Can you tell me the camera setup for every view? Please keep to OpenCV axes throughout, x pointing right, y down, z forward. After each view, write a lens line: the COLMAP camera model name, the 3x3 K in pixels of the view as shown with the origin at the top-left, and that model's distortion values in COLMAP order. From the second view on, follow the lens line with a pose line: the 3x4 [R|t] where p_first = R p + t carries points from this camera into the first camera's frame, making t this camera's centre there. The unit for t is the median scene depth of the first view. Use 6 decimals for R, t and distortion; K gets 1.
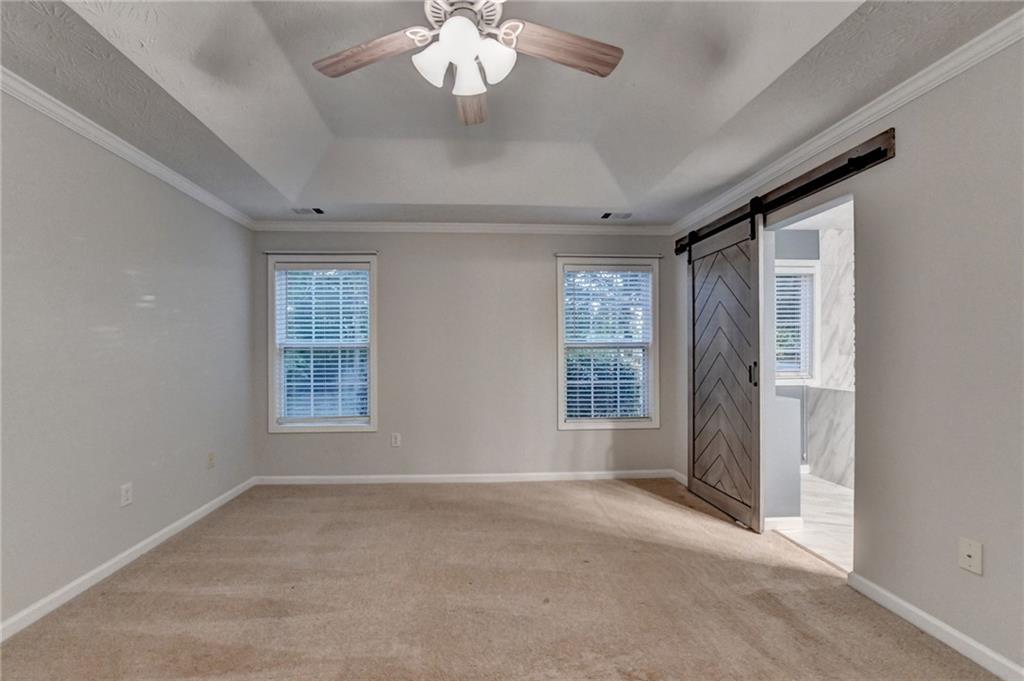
lens RADIAL K [[424.0, 0, 489.2], [0, 424.0, 351.8], [0, 0, 1]] dist [-0.017006, -0.000437]
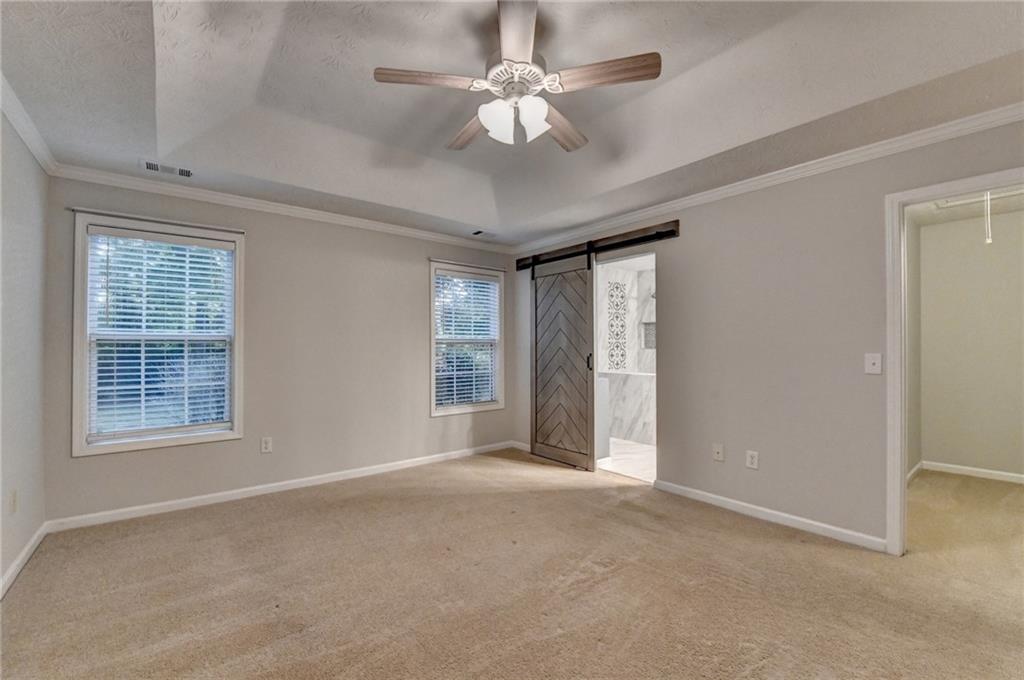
lens RADIAL K [[419.8, 0, 505.3], [0, 419.8, 341.1], [0, 0, 1]] dist [-0.014942, -0.000888]
pose [[0.815011, 0.011060, 0.579340, -0.347069], [-0.001942, 0.999864, -0.016356, 0.003669], [-0.579442, 0.012205, 0.814922, -0.008755]]
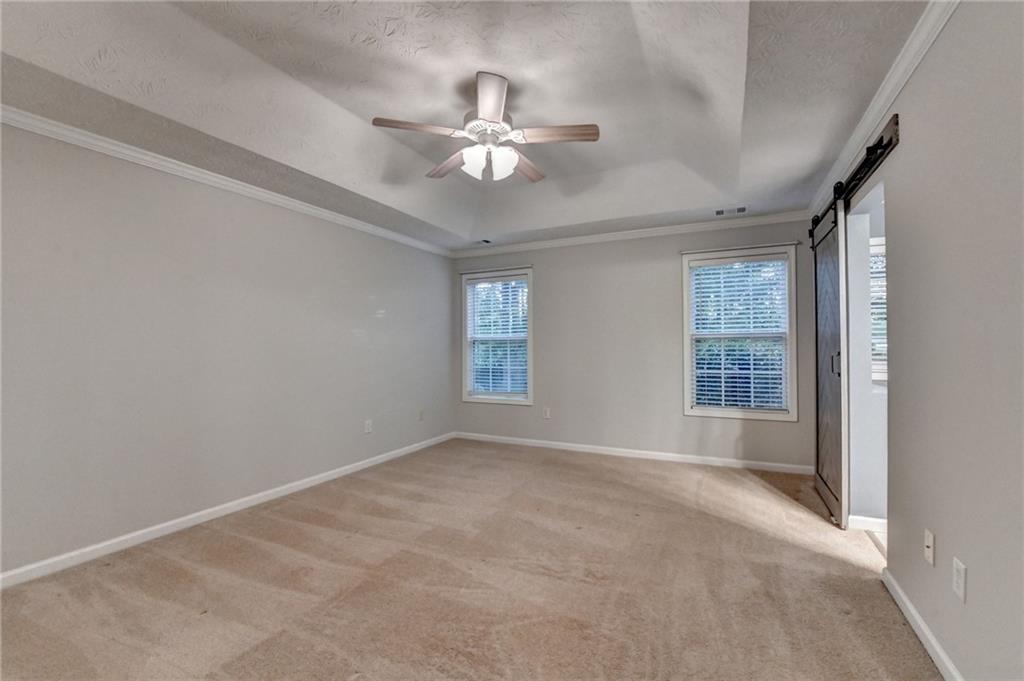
lens RADIAL K [[425.4, 0, 526.2], [0, 425.4, 339.6], [0, 0, 1]] dist [-0.014301, -0.000176]
pose [[0.880424, -0.008242, -0.474115, 0.353911], [0.004341, 0.999947, -0.009322, 0.000747], [0.474167, 0.006149, 0.880414, -0.153585]]
